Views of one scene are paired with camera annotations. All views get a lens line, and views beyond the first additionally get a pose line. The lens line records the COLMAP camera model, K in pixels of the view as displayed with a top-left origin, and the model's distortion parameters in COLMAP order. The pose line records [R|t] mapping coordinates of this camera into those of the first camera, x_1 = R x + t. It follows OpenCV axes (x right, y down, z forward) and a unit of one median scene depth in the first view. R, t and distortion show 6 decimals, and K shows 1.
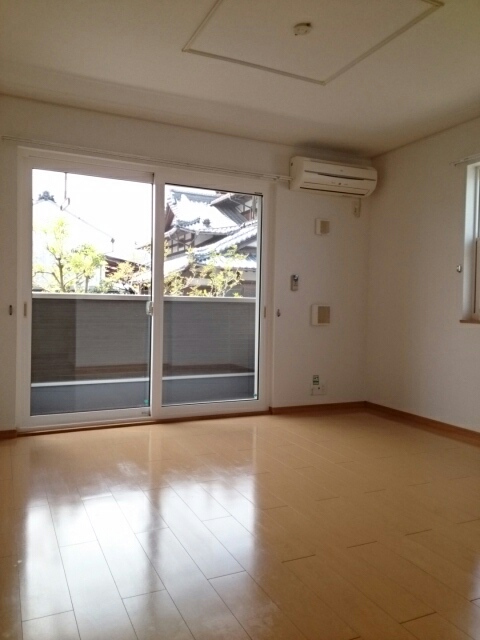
lens RADIAL K [[509.1, 0, 240.8], [0, 509.1, 317.5], [0, 0, 1]] dist [0.026573, -0.003650]
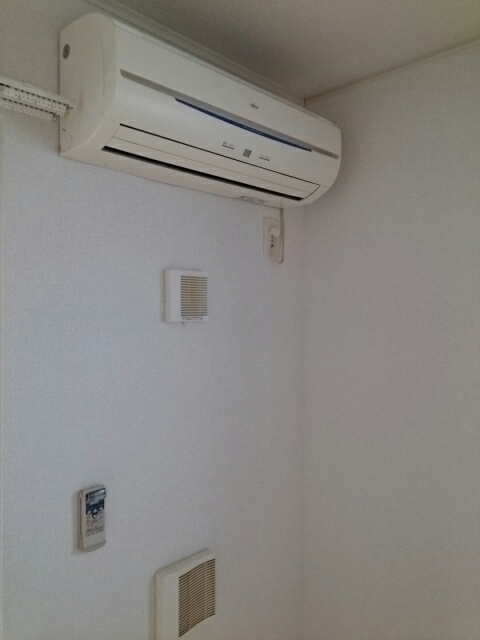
lens RADIAL K [[509.1, 0, 237.7], [0, 509.1, 318.8], [0, 0, 1]] dist [0.026573, -0.003650]
pose [[0.937625, -0.019062, 0.347126, 0.085349], [0.027764, 0.999412, -0.020112, -0.158453], [-0.346539, 0.028496, 0.937603, 0.715019]]
